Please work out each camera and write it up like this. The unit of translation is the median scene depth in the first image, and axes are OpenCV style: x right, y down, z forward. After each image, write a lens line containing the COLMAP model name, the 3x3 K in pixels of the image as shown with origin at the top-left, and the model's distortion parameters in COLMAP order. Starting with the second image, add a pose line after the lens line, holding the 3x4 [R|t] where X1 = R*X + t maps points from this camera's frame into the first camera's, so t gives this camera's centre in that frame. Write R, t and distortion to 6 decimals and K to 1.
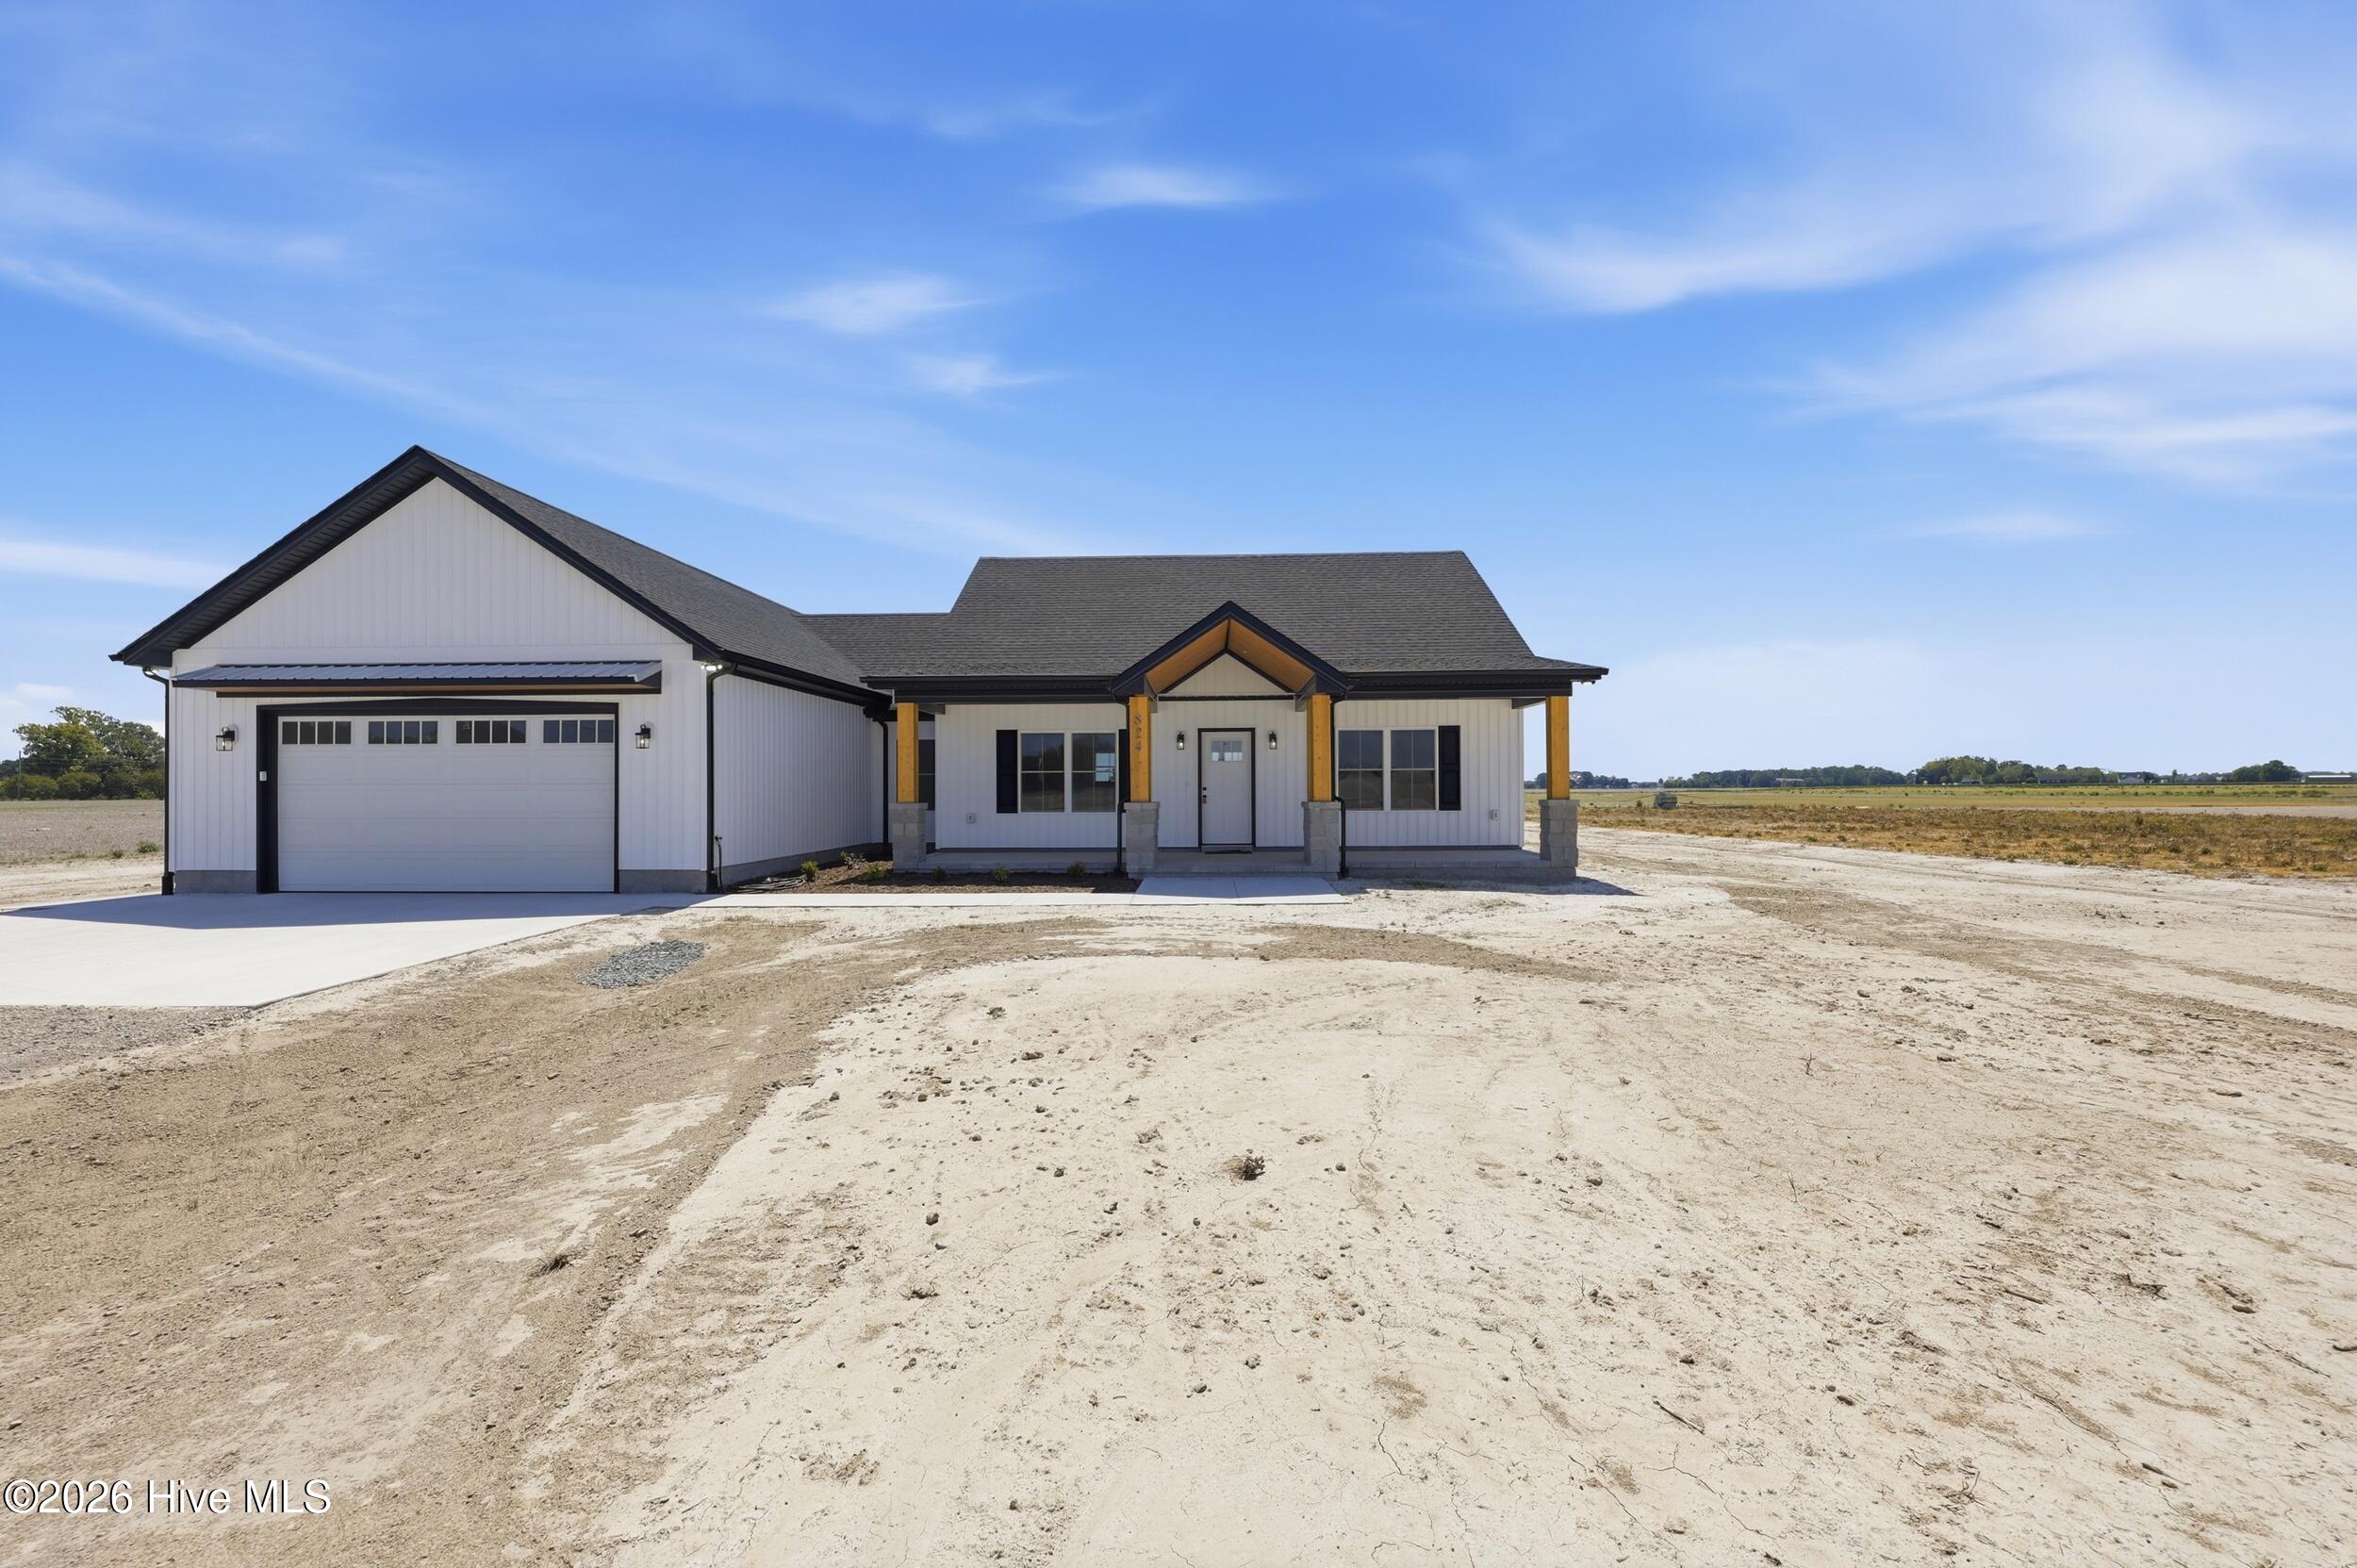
lens RADIAL K [[966.6, 0, 1178.5], [0, 966.6, 784.0], [0, 0, 1]] dist [0.001428, -0.000105]
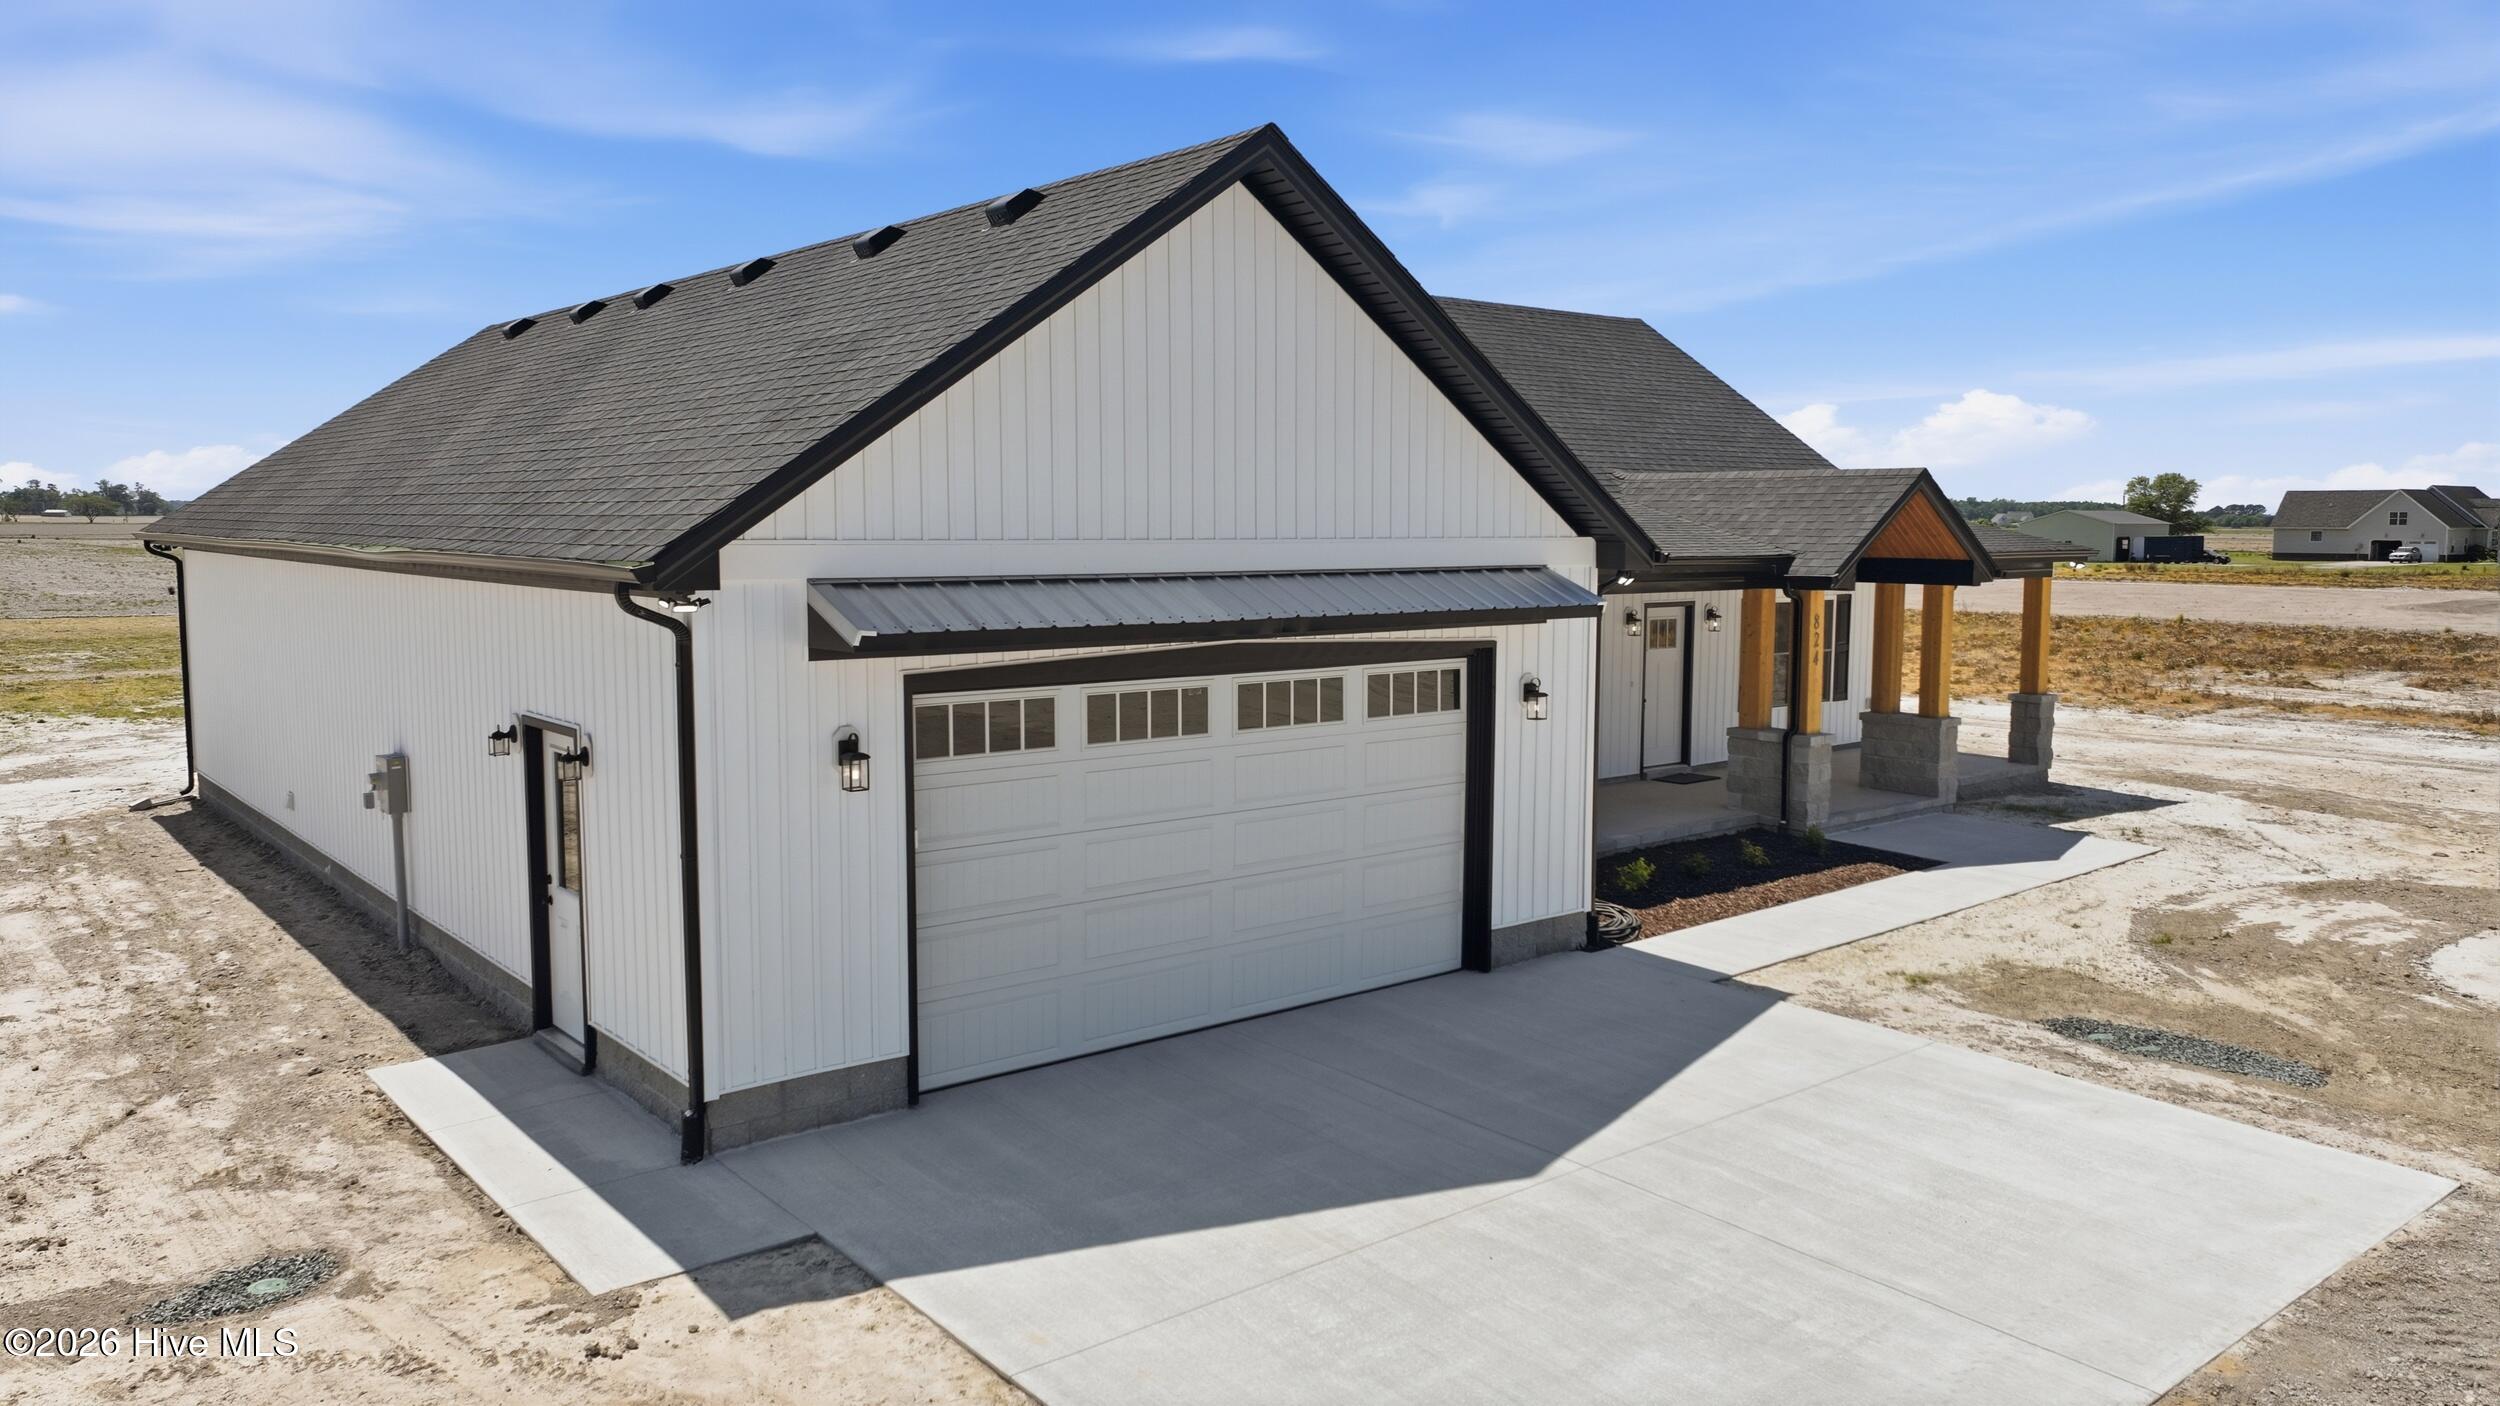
lens RADIAL K [[1745.7, 0, 1265.0], [0, 1745.7, 704.3], [0, 0, 1]] dist [0.006002, 0.003734]
pose [[0.724135, -0.054063, 0.687536, -1.369756], [0.116183, 0.992237, -0.044346, -0.012416], [-0.679802, 0.111993, 0.724795, 0.324926]]
